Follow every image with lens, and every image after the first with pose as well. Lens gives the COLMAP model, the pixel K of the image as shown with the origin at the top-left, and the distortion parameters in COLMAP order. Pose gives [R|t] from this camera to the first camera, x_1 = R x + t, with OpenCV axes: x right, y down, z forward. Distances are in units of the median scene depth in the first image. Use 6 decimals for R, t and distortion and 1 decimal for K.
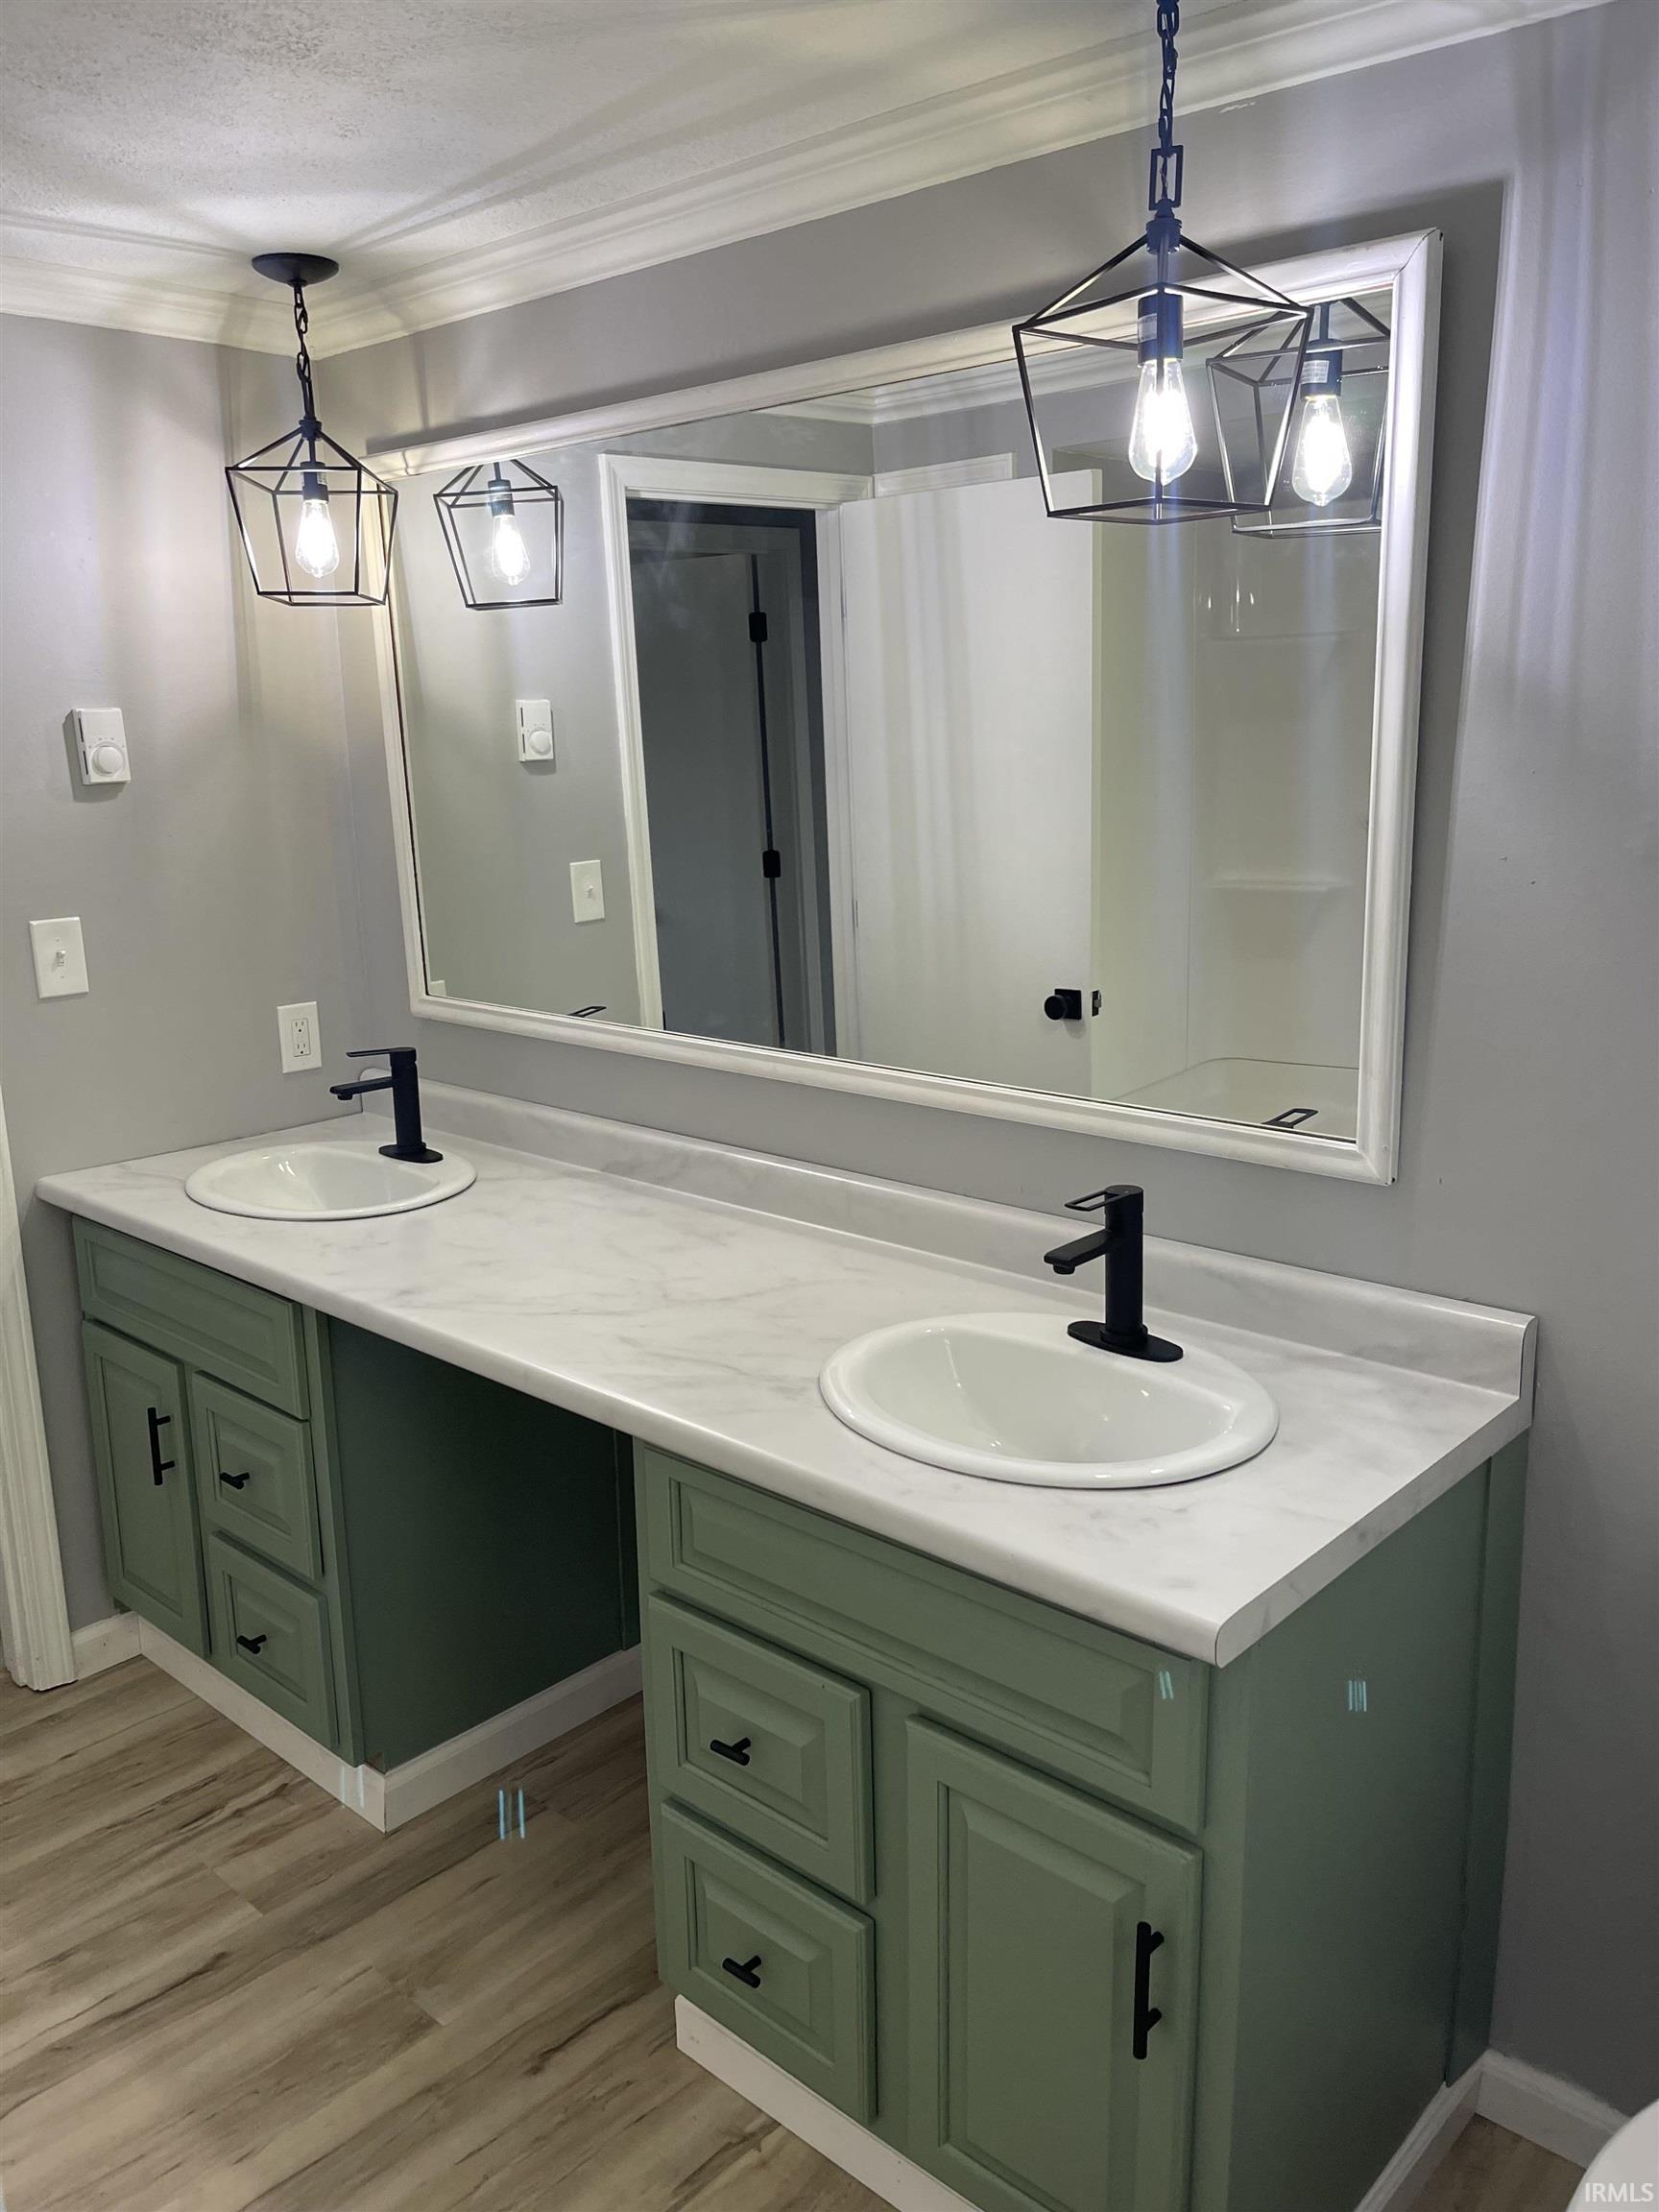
lens RADIAL K [[1679.9, 0, 829.5], [0, 1679.9, 1106.0], [0, 0, 1]] dist [0.092056, -0.107789]
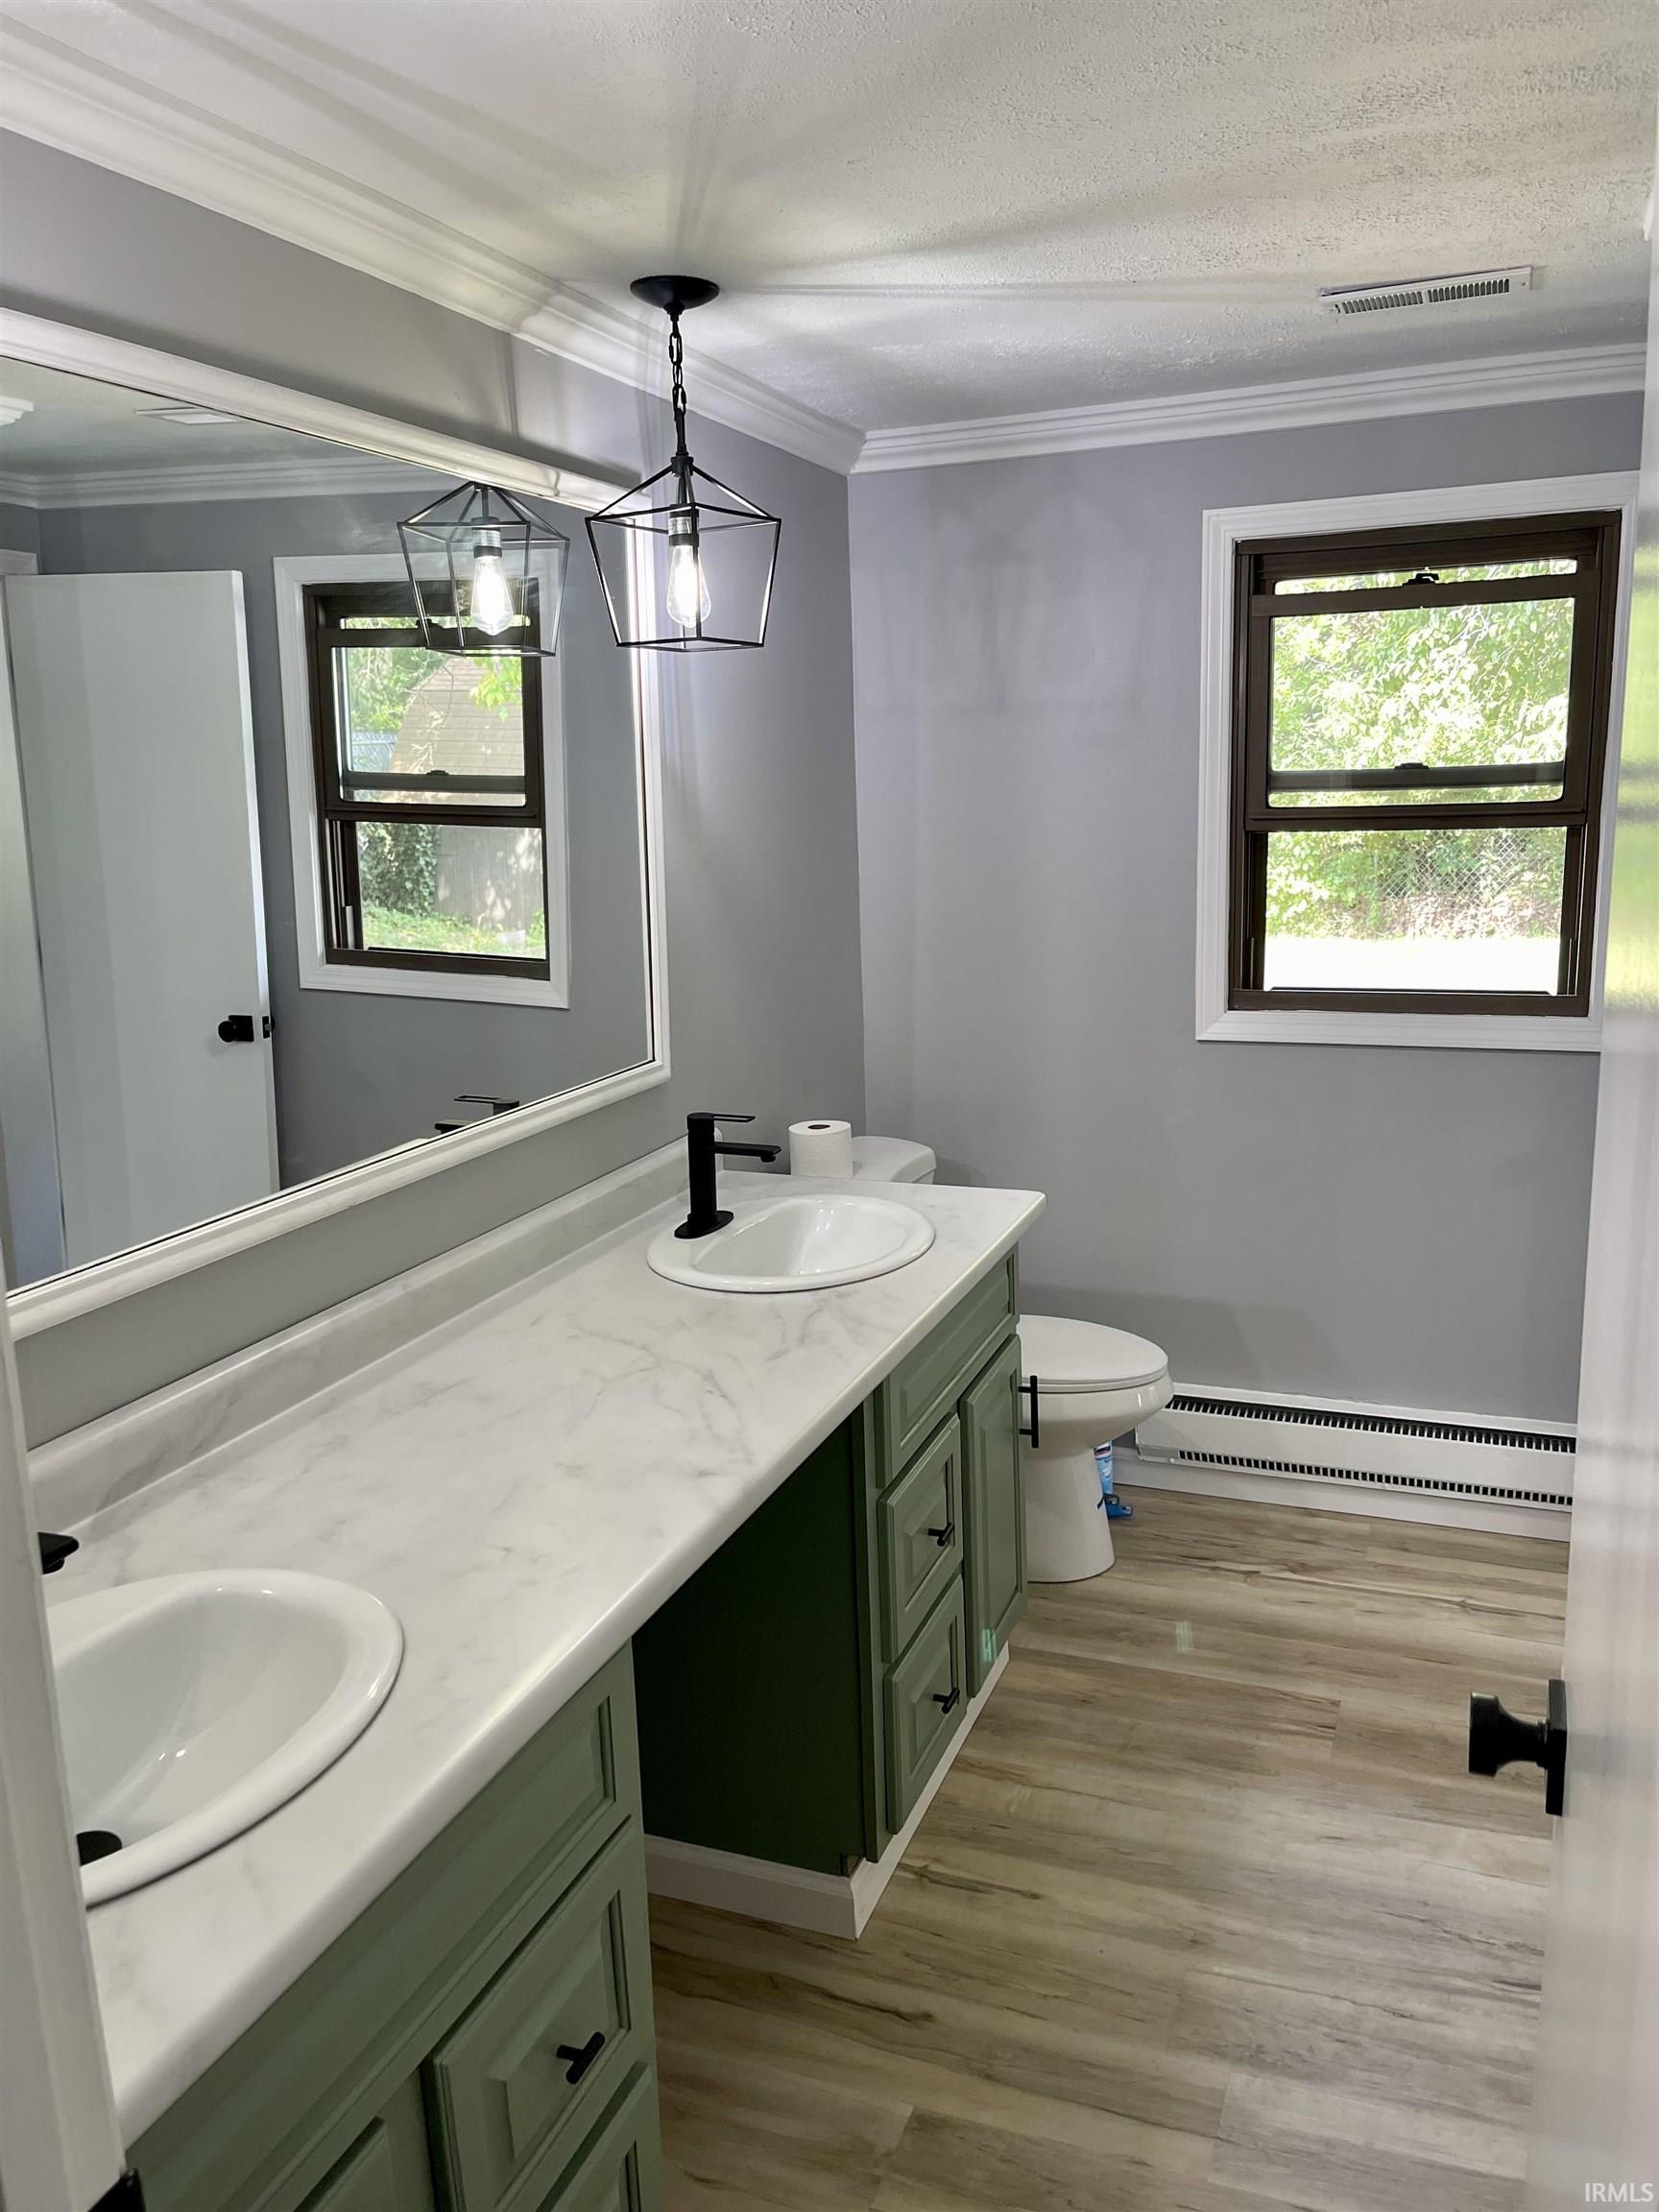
lens RADIAL K [[1679.9, 0, 829.5], [0, 1679.9, 1106.0], [0, 0, 1]] dist [0.092056, -0.107789]
pose [[-0.356839, -0.158423, 0.920635, -1.027101], [0.241810, 0.936262, 0.254838, -0.256663], [-0.902327, 0.313555, -0.295787, 1.168919]]
